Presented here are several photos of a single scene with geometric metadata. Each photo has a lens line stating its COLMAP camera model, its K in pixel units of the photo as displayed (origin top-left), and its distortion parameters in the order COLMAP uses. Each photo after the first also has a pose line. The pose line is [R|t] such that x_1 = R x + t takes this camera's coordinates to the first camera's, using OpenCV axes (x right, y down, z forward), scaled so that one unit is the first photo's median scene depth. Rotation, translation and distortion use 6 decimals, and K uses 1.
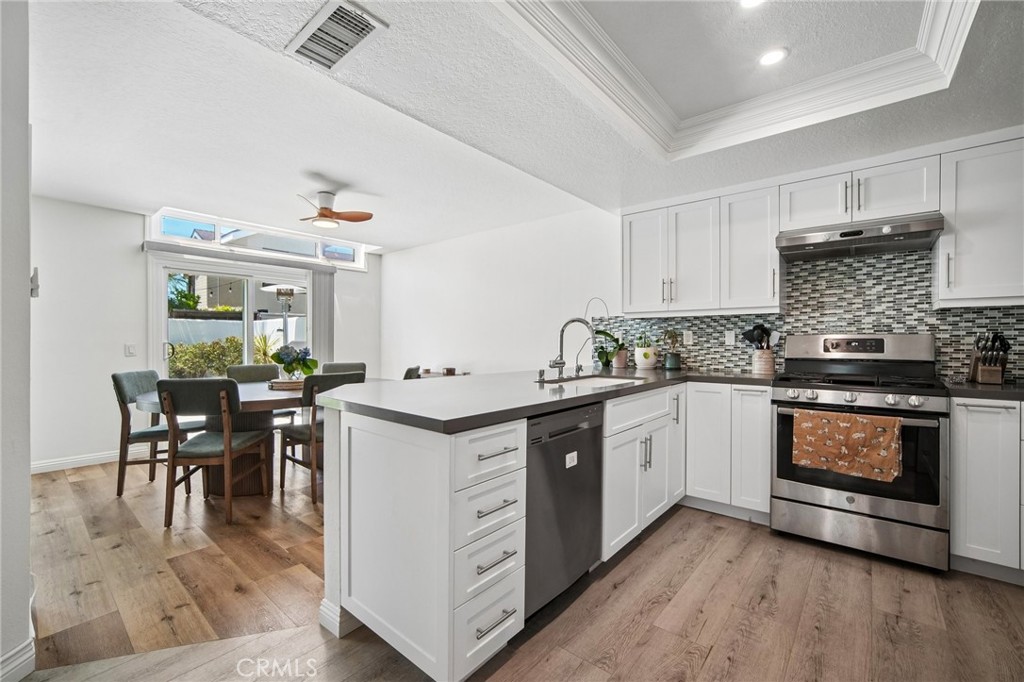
lens RADIAL K [[433.4, 0, 513.1], [0, 433.4, 344.2], [0, 0, 1]] dist [-0.016459, 0.007406]
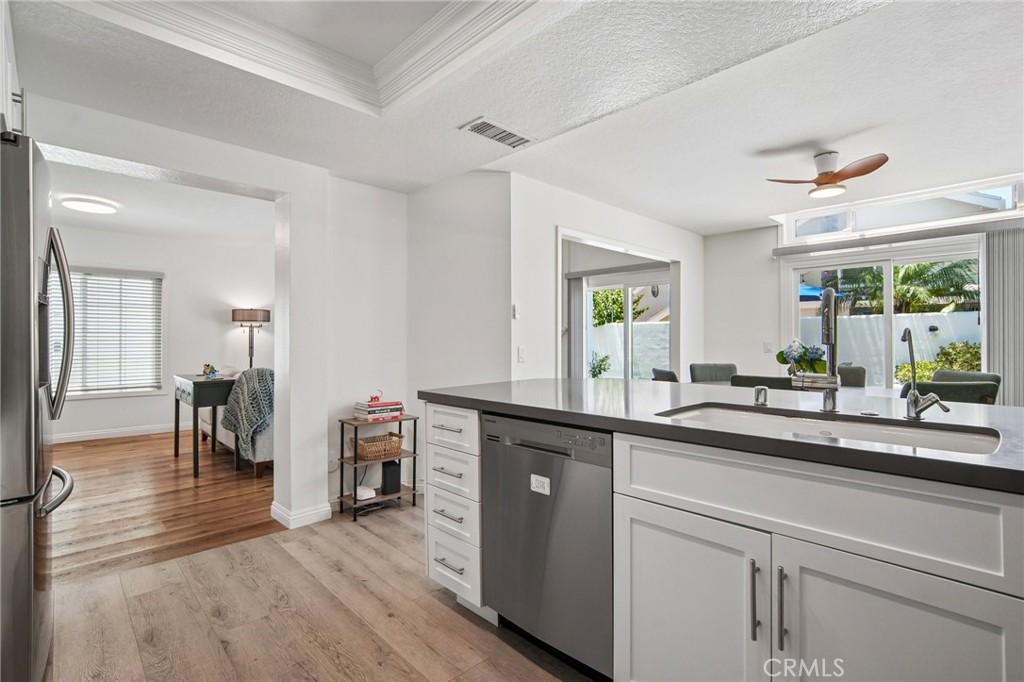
lens RADIAL K [[472.1, 0, 520.2], [0, 472.1, 340.7], [0, 0, 1]] dist [-0.022405, 0.005209]
pose [[-0.091050, 0.004413, -0.995837, 0.625016], [-0.002962, 0.999985, 0.004702, -0.004337], [0.995842, 0.003377, -0.091036, 0.640670]]
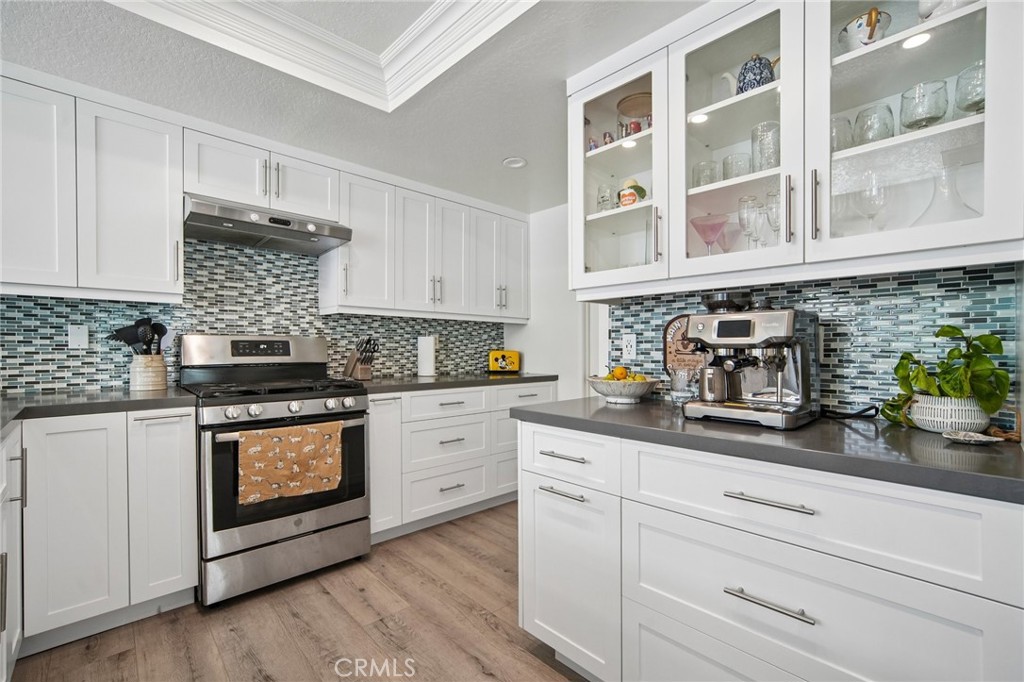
lens RADIAL K [[448.5, 0, 502.6], [0, 448.5, 351.3], [0, 0, 1]] dist [-0.009103, 0.004238]
pose [[0.128269, -0.012061, 0.991666, -0.054780], [0.000207, 0.999926, 0.012135, -0.001742], [-0.991739, -0.001351, 0.128262, 0.353582]]
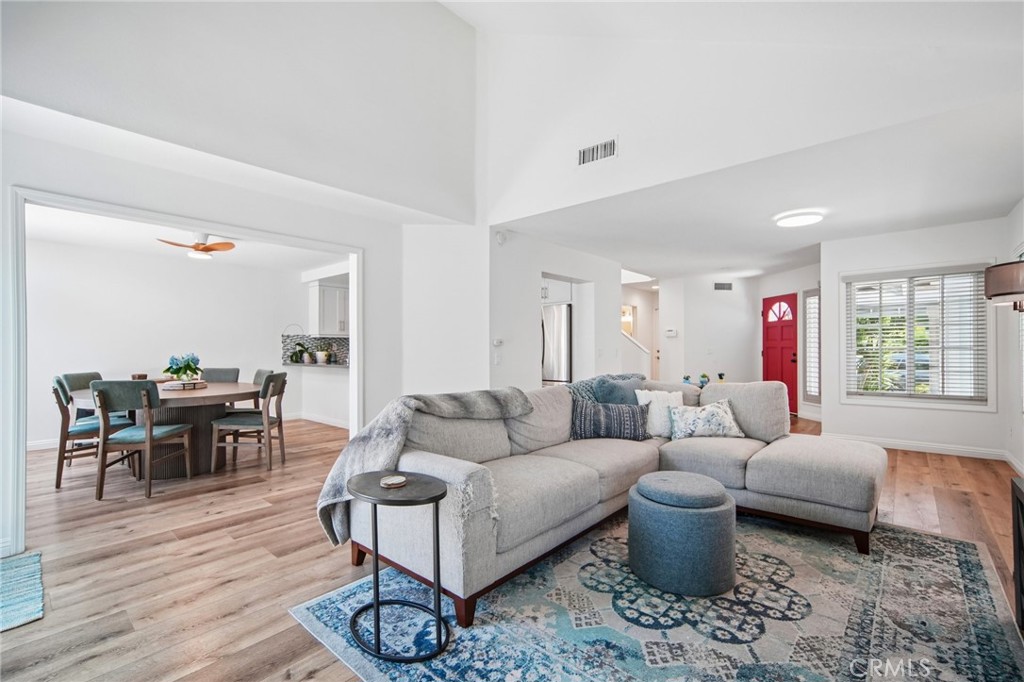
lens RADIAL K [[448.5, 0, 520.4], [0, 448.5, 342.3], [0, 0, 1]] dist [-0.009103, 0.004238]
pose [[0.011945, 0.006997, 0.999904, -2.135024], [0.018967, 0.999794, -0.007223, 0.000600], [-0.999749, 0.019051, 0.011809, 0.081473]]
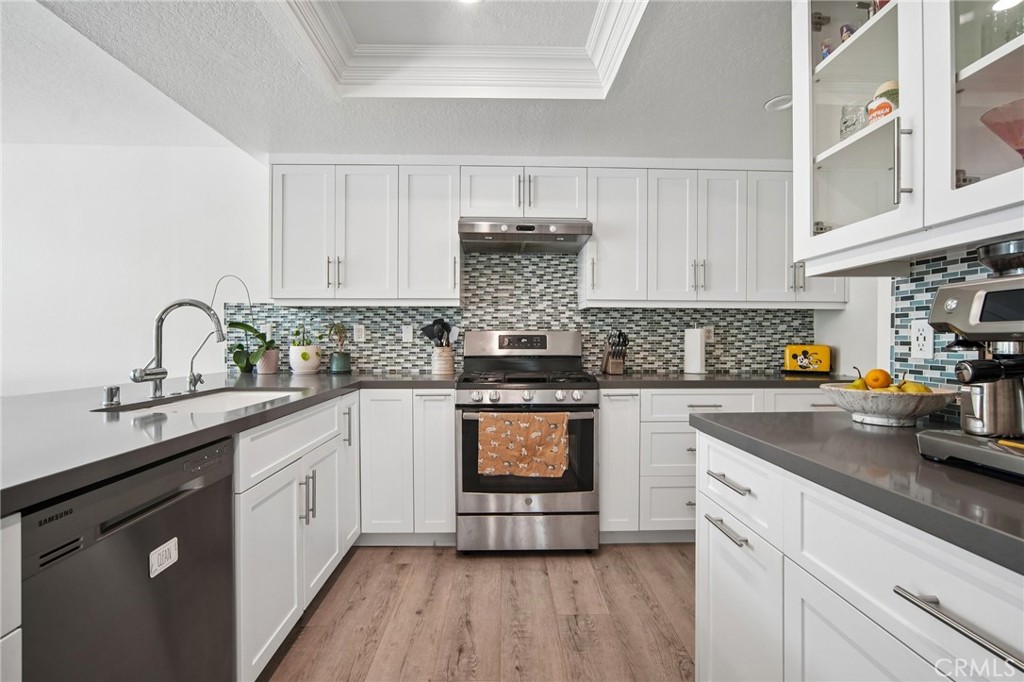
lens RADIAL K [[472.1, 0, 517.2], [0, 472.1, 344.7], [0, 0, 1]] dist [-0.022405, 0.005209]
pose [[0.749391, -0.007519, 0.662084, 0.049857], [0.002849, 0.999963, 0.008133, 0.000158], [-0.662121, -0.004209, 0.749385, 0.170180]]
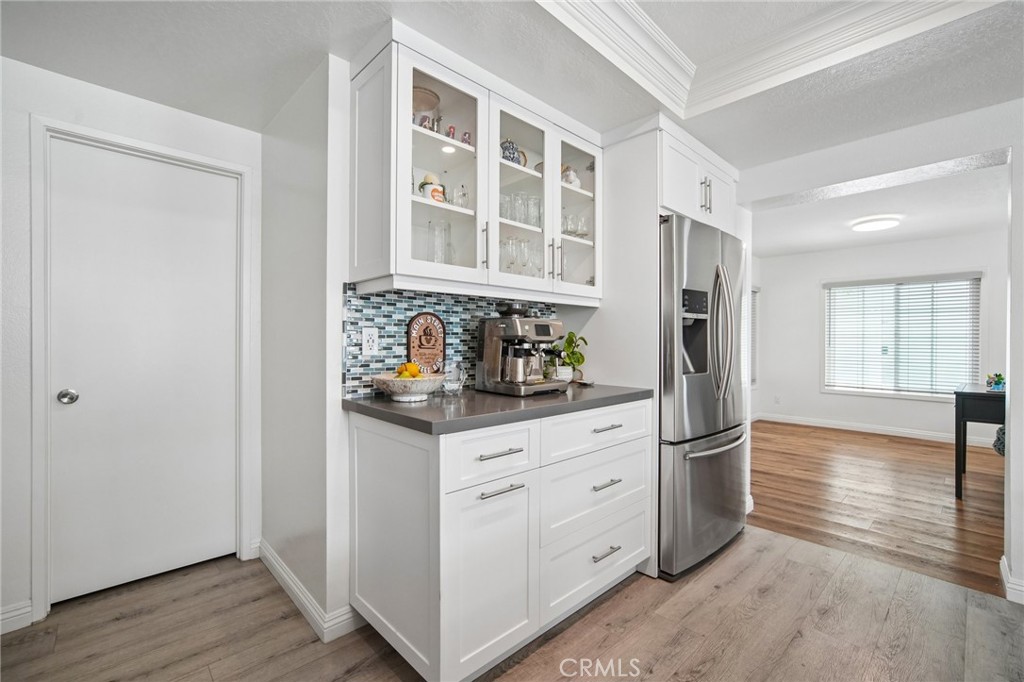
lens RADIAL K [[448.5, 0, 523.0], [0, 448.5, 340.5], [0, 0, 1]] dist [-0.009103, 0.004238]
pose [[-0.994836, -0.008648, 0.101126, 0.377262], [-0.008087, 0.999950, 0.005961, -0.007269], [-0.101172, 0.005113, -0.994856, 0.844103]]
